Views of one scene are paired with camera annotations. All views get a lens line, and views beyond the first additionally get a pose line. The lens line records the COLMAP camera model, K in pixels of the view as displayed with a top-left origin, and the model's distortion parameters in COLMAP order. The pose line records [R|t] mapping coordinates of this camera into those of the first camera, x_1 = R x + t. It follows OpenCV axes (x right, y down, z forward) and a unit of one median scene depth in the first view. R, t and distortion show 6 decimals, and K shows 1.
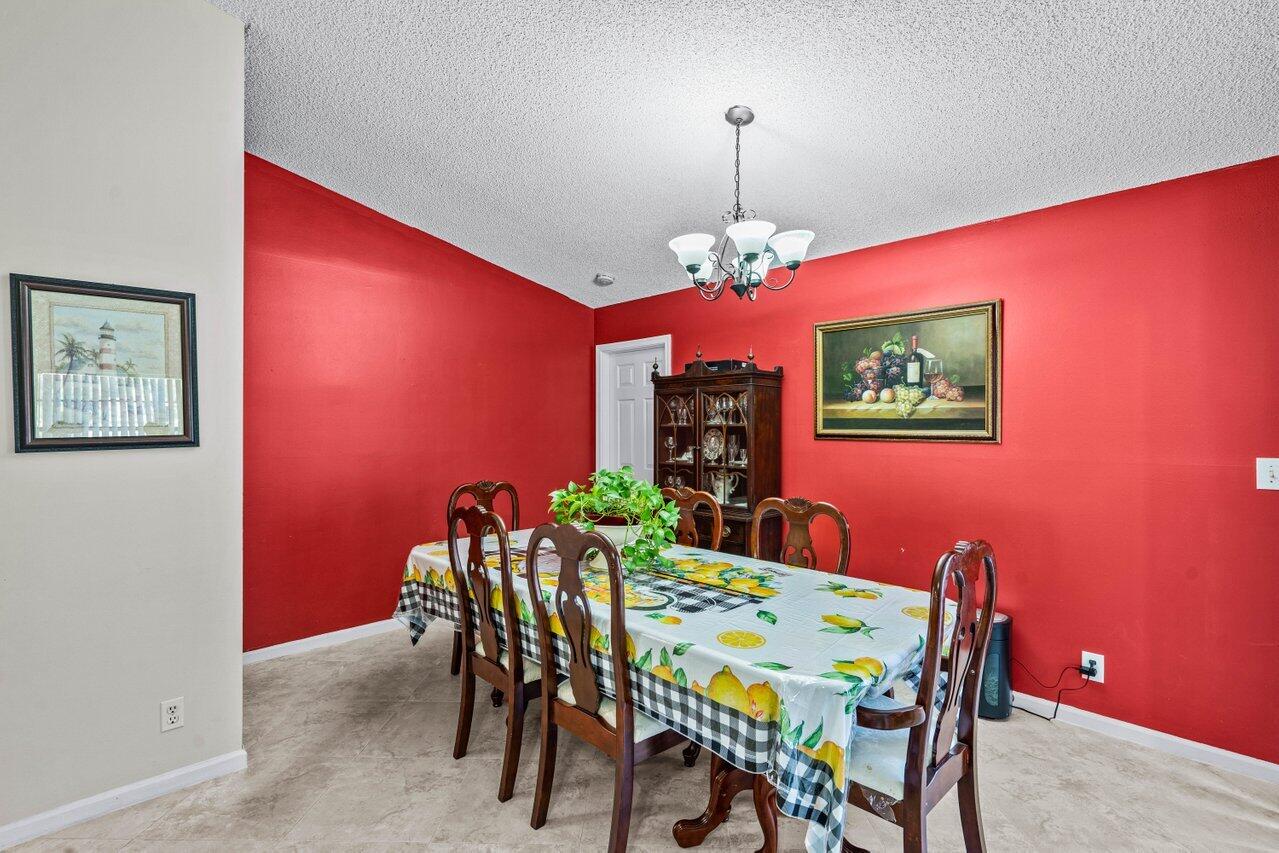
lens RADIAL K [[586.7, 0, 636.2], [0, 586.7, 421.3], [0, 0, 1]] dist [-0.000905, 0.000746]
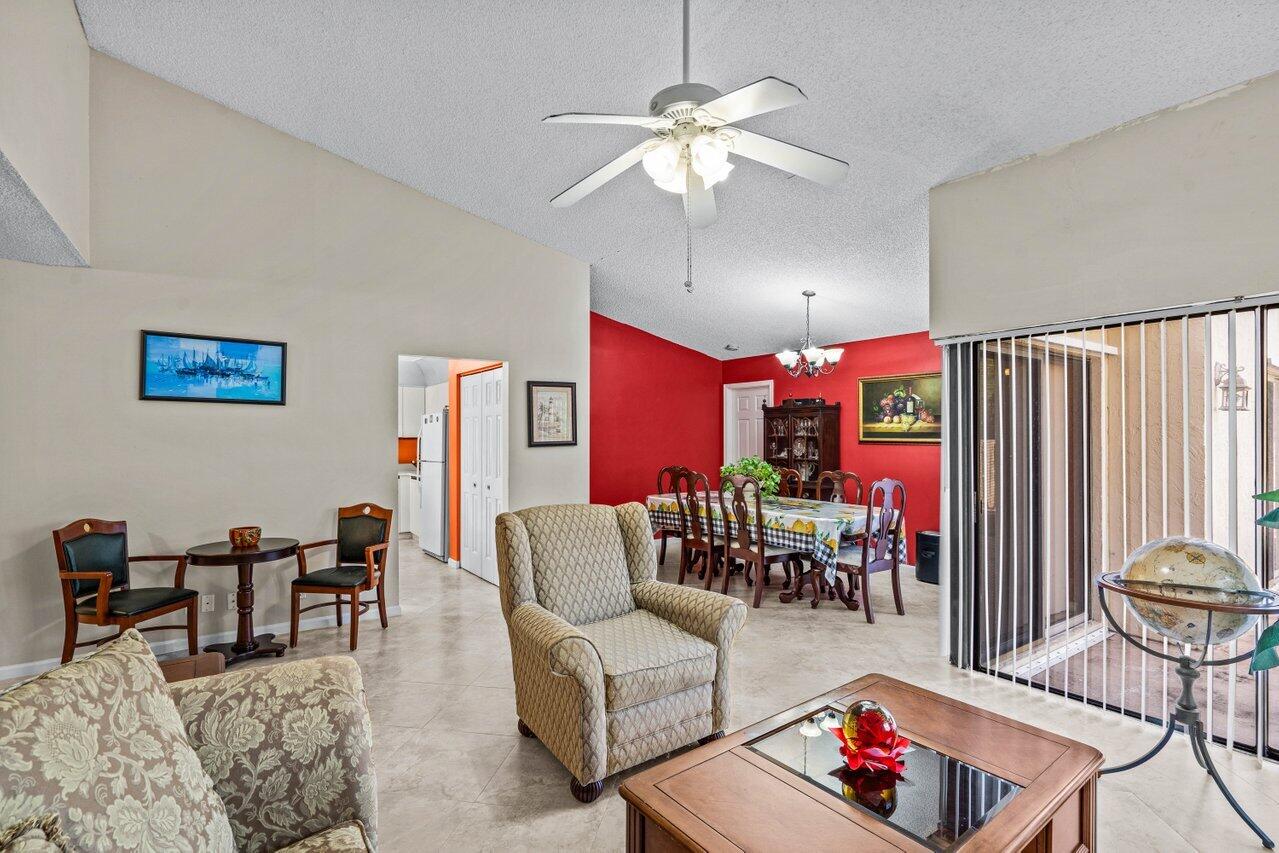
lens RADIAL K [[600.5, 0, 638.5], [0, 600.5, 435.1], [0, 0, 1]] dist [-0.001796, -0.000093]
pose [[0.989068, -0.002557, -0.147438, -0.090575], [0.003726, 0.999964, 0.007652, -0.013180], [0.147413, -0.008118, 0.989042, -0.973659]]
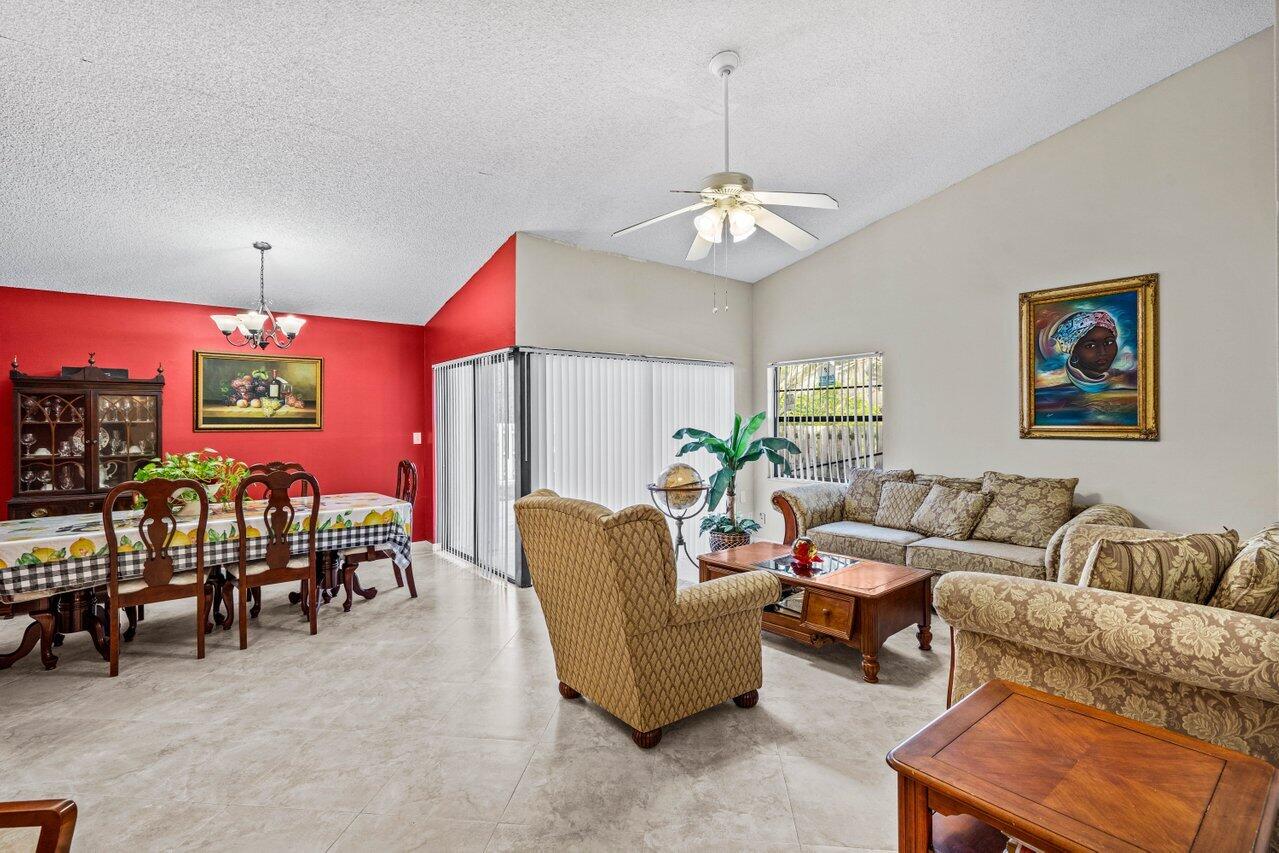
lens RADIAL K [[586.7, 0, 636.2], [0, 586.7, 421.3], [0, 0, 1]] dist [-0.000905, 0.000746]
pose [[0.092457, -0.003763, 0.995710, -1.124308], [-0.000810, 0.999992, 0.003854, -0.001123], [-0.995716, -0.001163, 0.092453, -0.211781]]
